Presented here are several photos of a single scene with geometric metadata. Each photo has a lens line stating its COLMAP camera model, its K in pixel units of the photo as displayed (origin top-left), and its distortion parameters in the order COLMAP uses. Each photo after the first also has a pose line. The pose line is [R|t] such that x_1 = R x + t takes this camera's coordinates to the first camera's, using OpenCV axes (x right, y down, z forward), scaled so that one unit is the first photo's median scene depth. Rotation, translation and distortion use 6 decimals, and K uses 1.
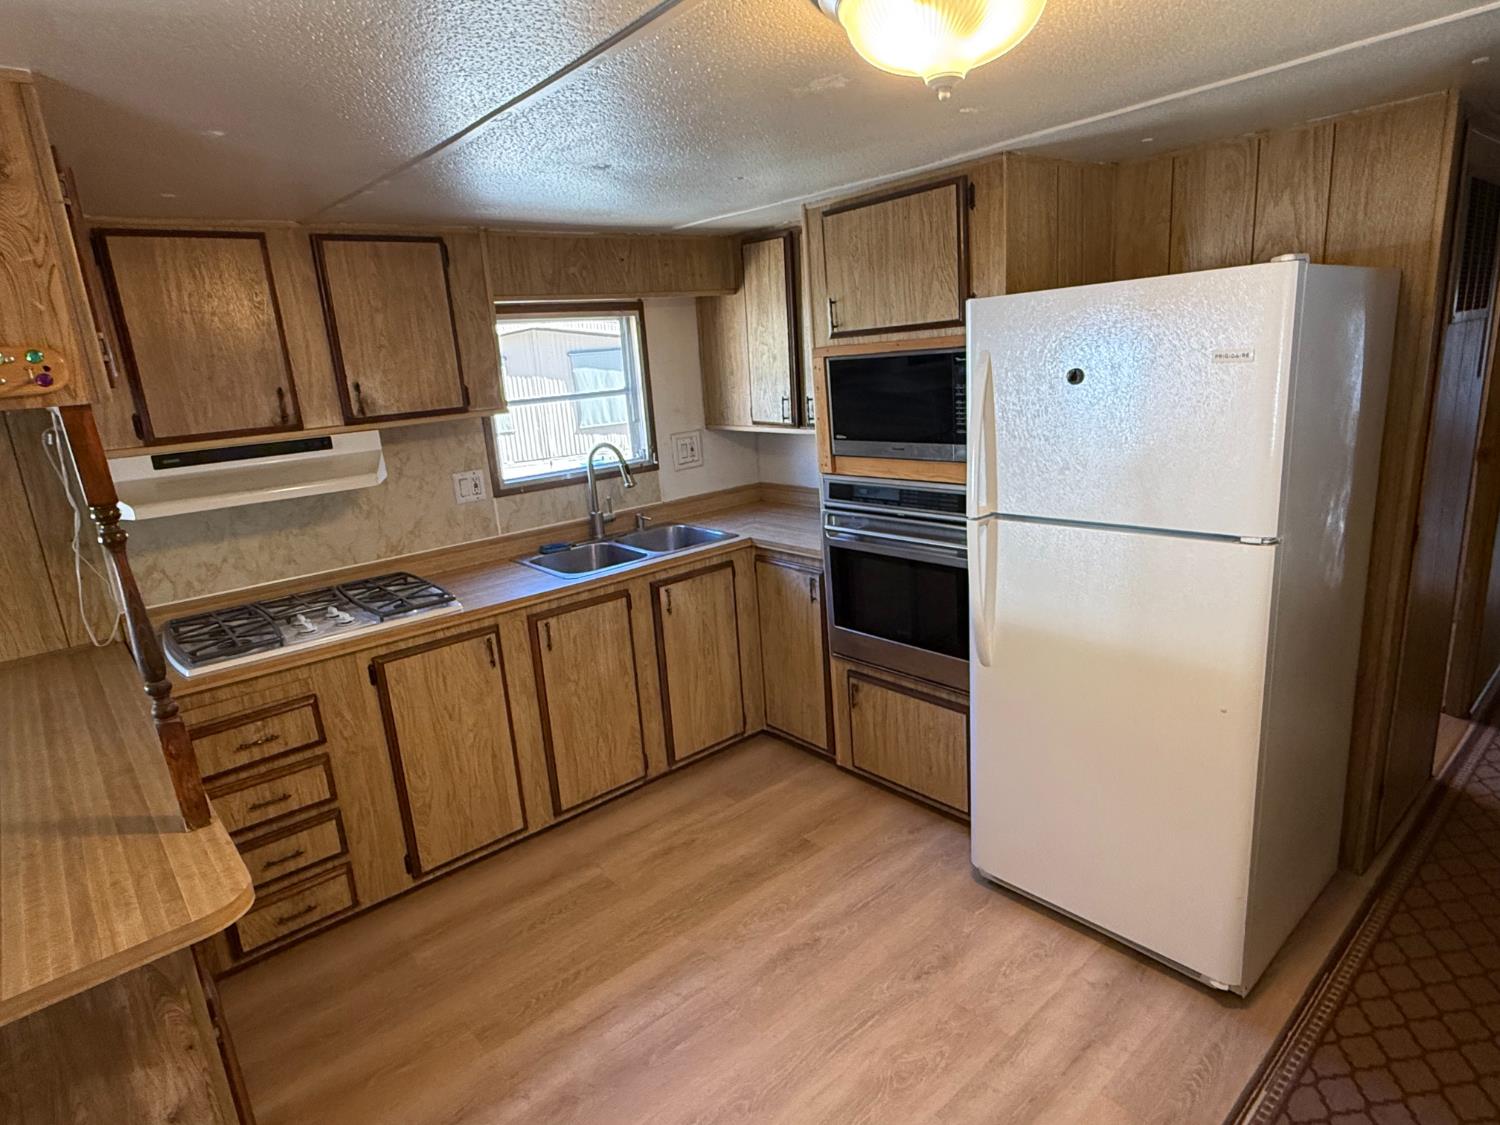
lens RADIAL K [[834.6, 0, 750.0], [0, 834.6, 562.5], [0, 0, 1]] dist [-0.002480, -0.000385]
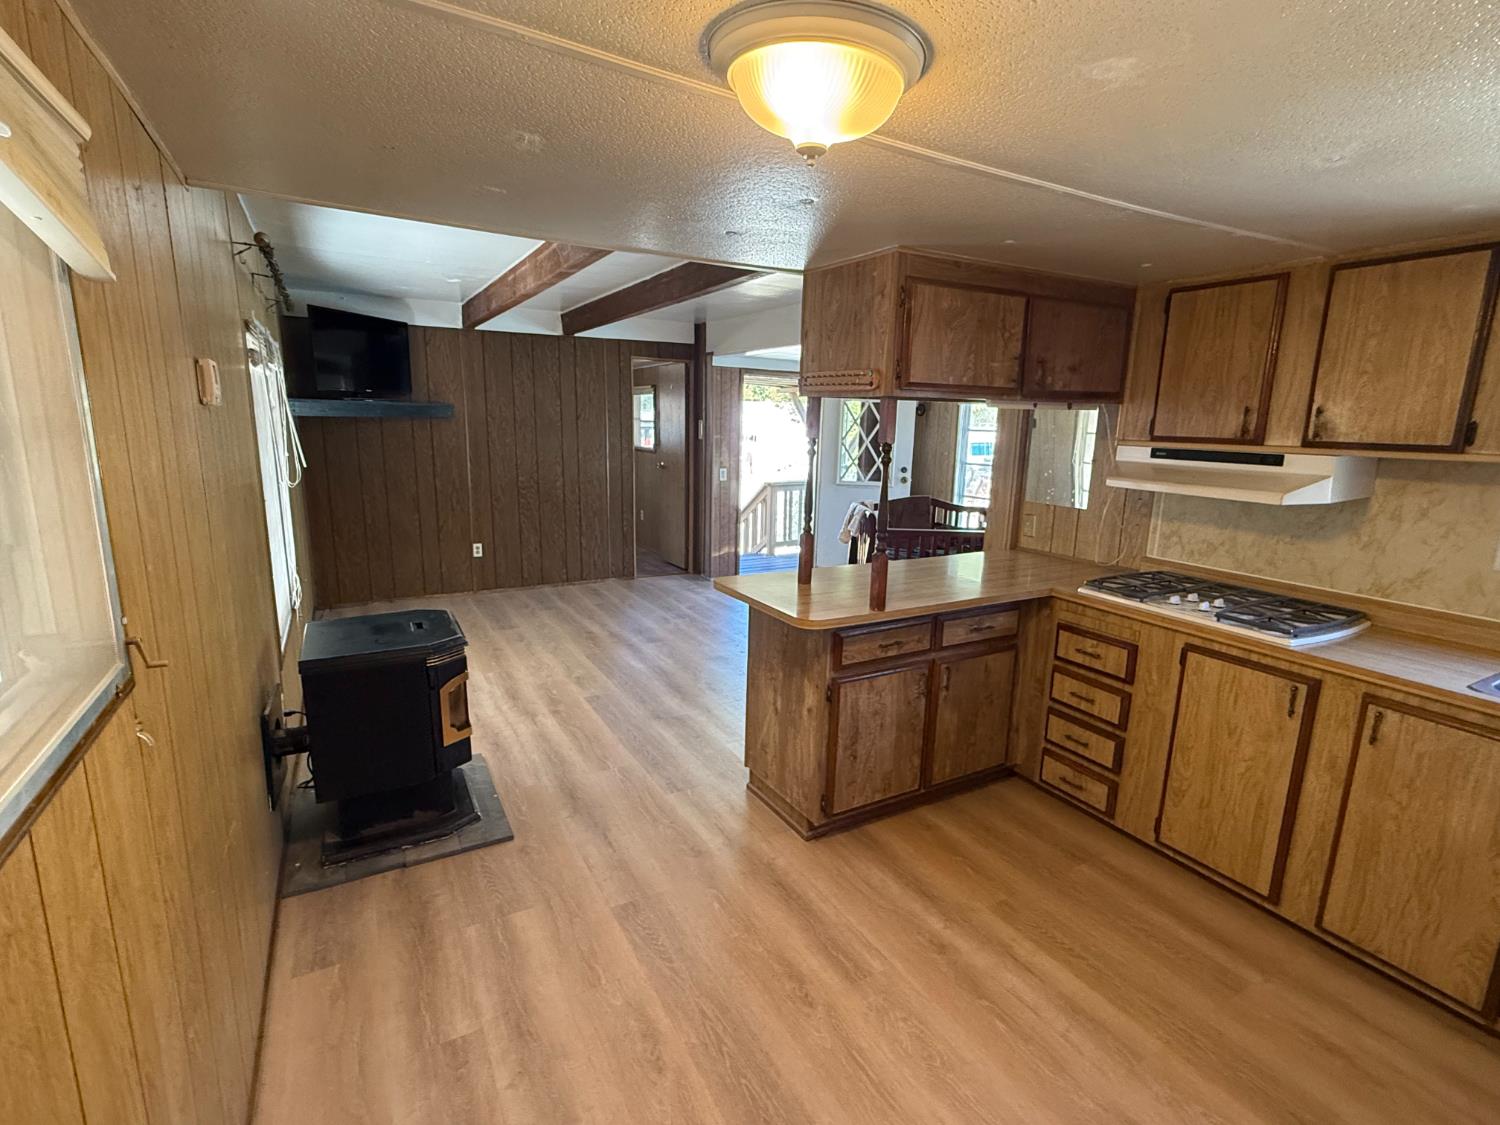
lens RADIAL K [[726.1, 0, 750.0], [0, 726.1, 562.5], [0, 0, 1]] dist [0.003024, 0.000550]
pose [[-0.203750, 0.255916, -0.944983, 0.587393], [-0.252430, 0.918862, 0.303269, -0.138819], [0.945920, 0.300333, -0.122617, 0.518128]]
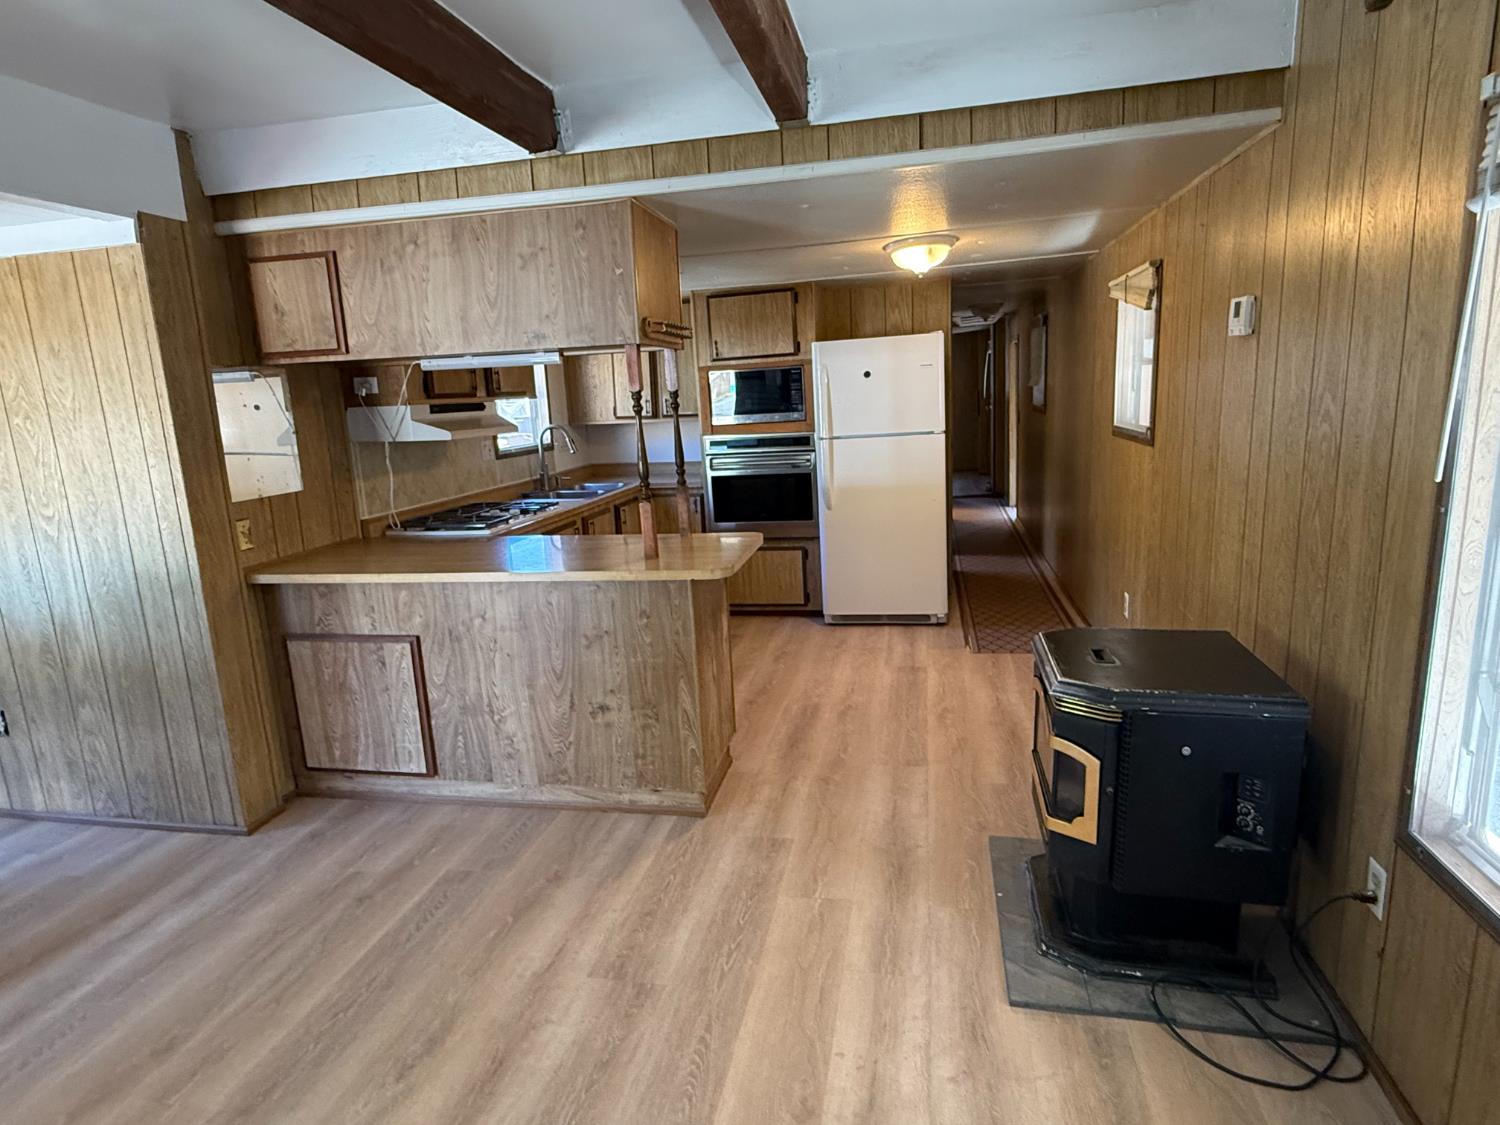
lens RADIAL K [[834.6, 0, 750.0], [0, 834.6, 562.5], [0, 0, 1]] dist [-0.002480, -0.000385]
pose [[0.791871, -0.091929, 0.603730, -1.127727], [0.145244, 0.988588, -0.039976, 0.296678], [-0.593165, 0.119344, 0.796186, -0.547723]]
